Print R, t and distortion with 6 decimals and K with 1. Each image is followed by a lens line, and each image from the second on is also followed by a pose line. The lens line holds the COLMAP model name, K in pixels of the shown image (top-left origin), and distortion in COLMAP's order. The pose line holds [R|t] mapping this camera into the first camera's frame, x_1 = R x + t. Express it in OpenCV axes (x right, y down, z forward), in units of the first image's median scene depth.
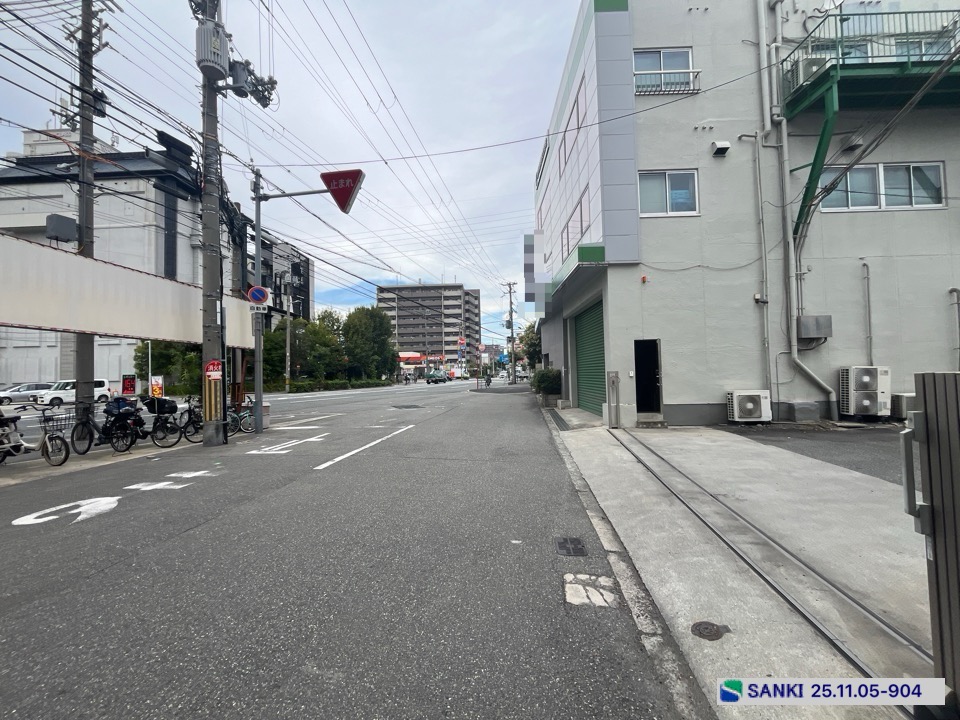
lens RADIAL K [[389.0, 0, 477.2], [0, 389.0, 360.8], [0, 0, 1]] dist [-0.002688, -0.000156]
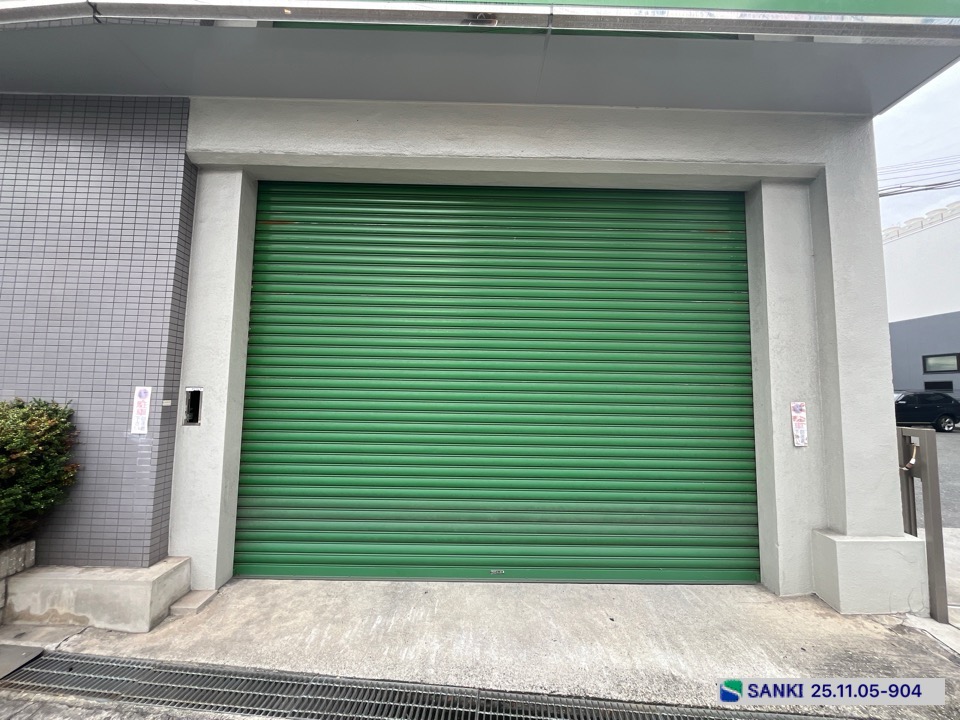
lens RADIAL K [[389.0, 0, 477.2], [0, 389.0, 360.8], [0, 0, 1]] dist [-0.002688, -0.000156]
pose [[-0.034743, 0.104096, 0.993960, 0.038845], [-0.051177, 0.993070, -0.105792, 0.023102], [-0.998085, -0.054544, -0.029175, 1.387510]]
